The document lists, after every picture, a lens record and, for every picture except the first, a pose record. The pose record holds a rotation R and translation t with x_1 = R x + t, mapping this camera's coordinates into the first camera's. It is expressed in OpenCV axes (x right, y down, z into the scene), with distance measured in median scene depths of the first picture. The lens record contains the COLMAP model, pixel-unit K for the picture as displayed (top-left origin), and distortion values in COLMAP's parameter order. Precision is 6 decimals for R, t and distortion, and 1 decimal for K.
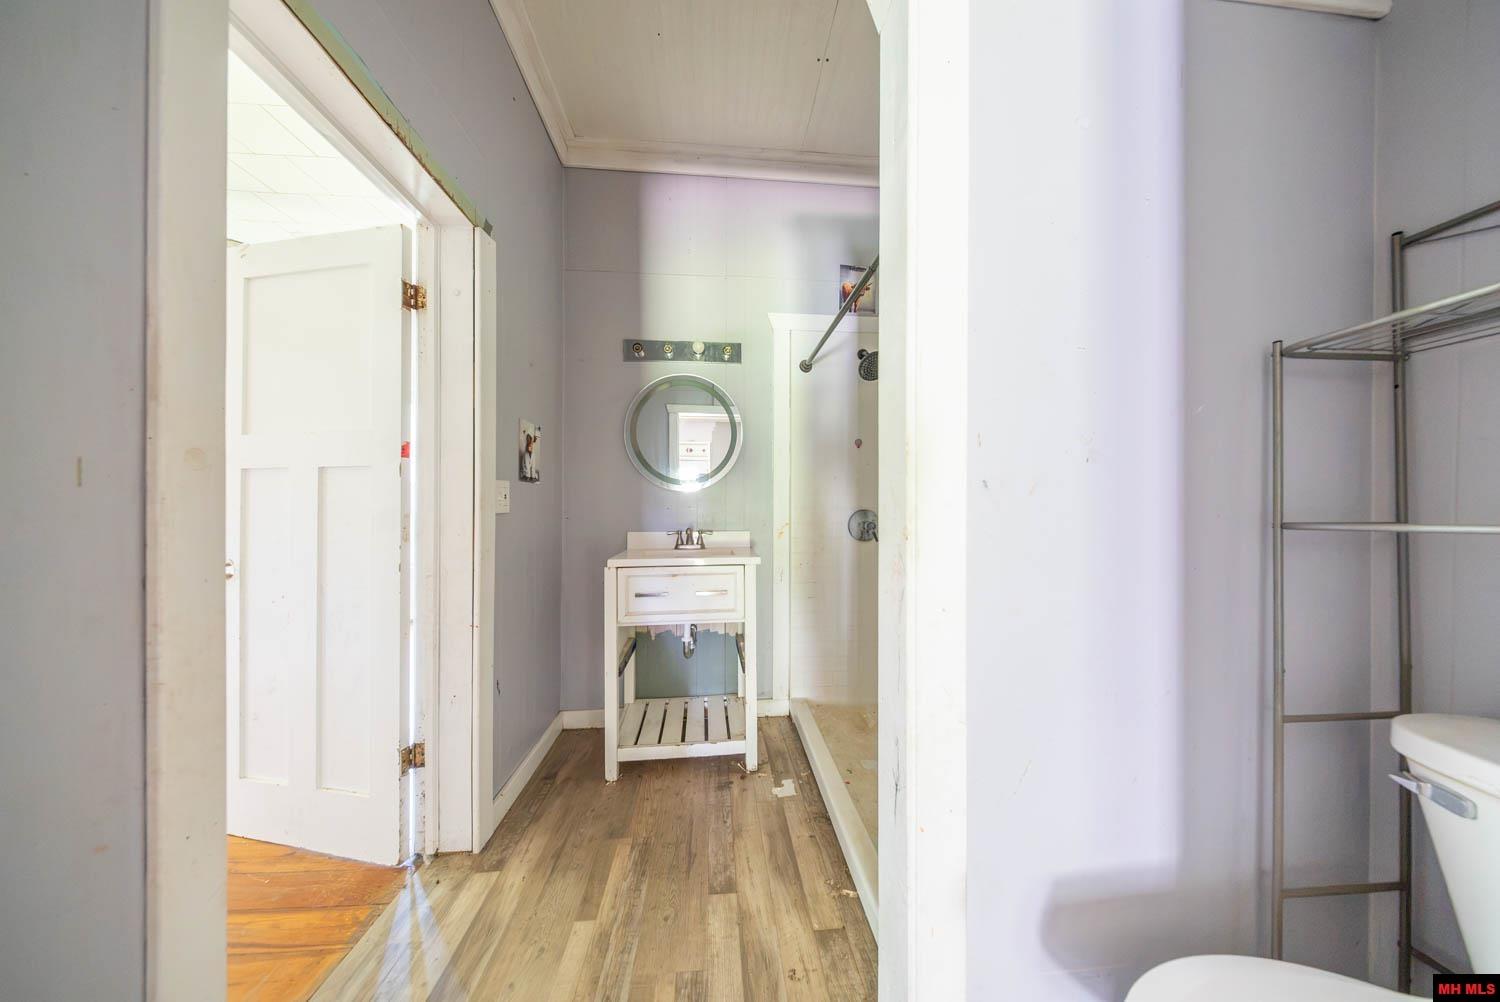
lens RADIAL K [[441.5, 0, 753.8], [0, 441.5, 503.8], [0, 0, 1]] dist [0.004738, -0.000692]
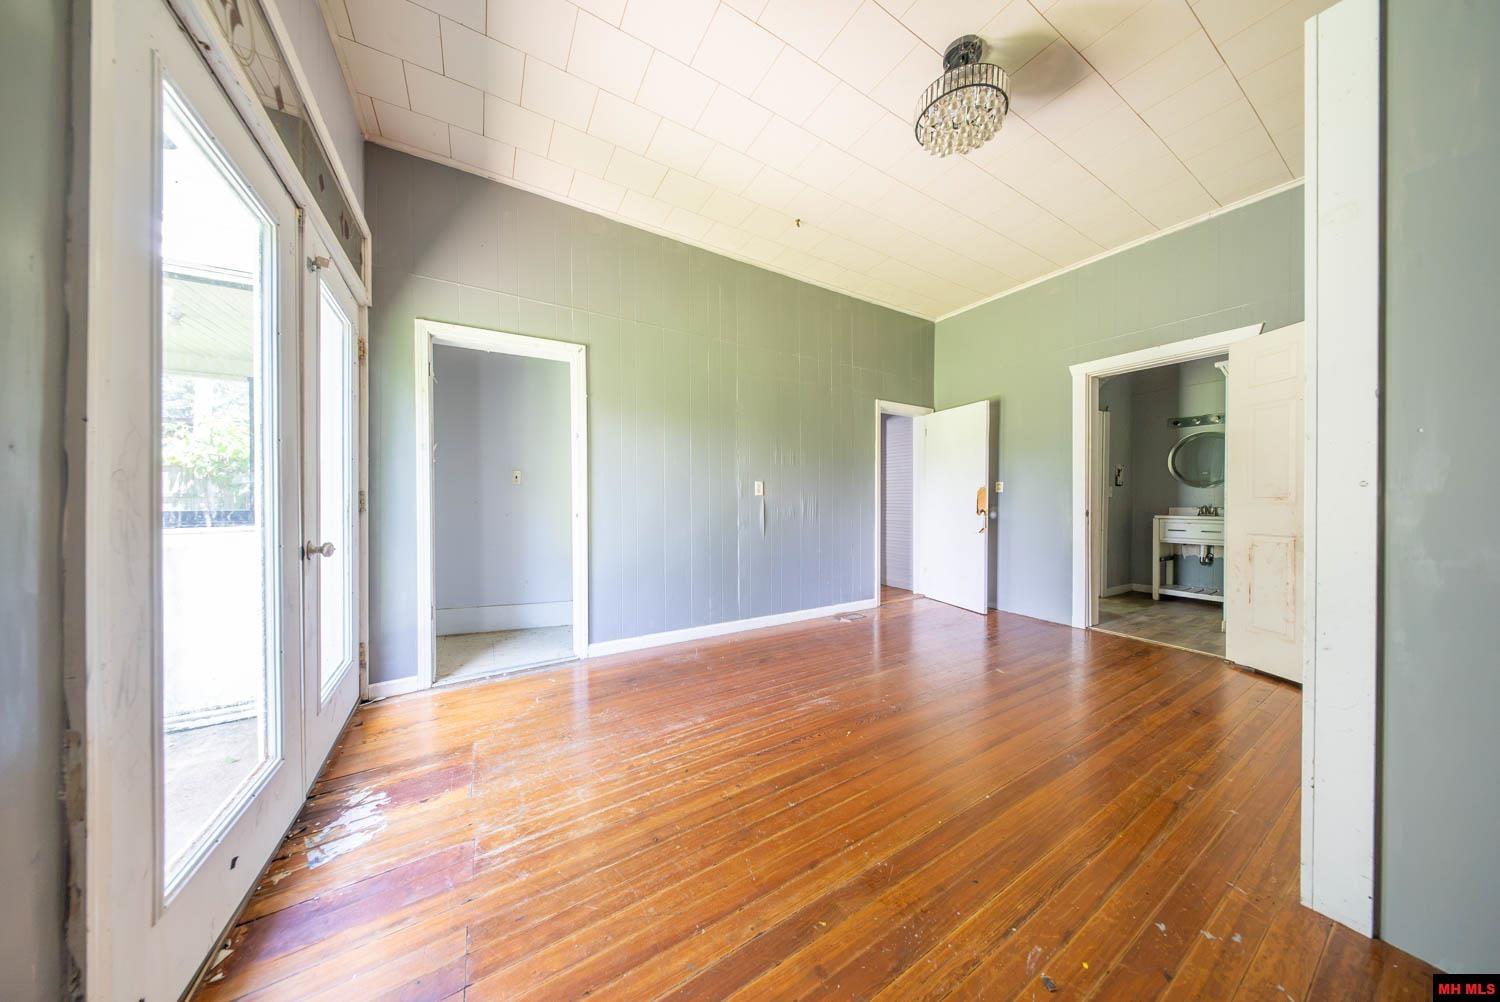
lens RADIAL K [[441.5, 0, 746.8], [0, 441.5, 500.7], [0, 0, 1]] dist [0.004738, -0.000692]
pose [[0.437475, 0.008571, -0.899190, 0.913339], [-0.004226, 0.999963, 0.007475, 0.028256], [0.899221, 0.000530, 0.437495, -2.181736]]
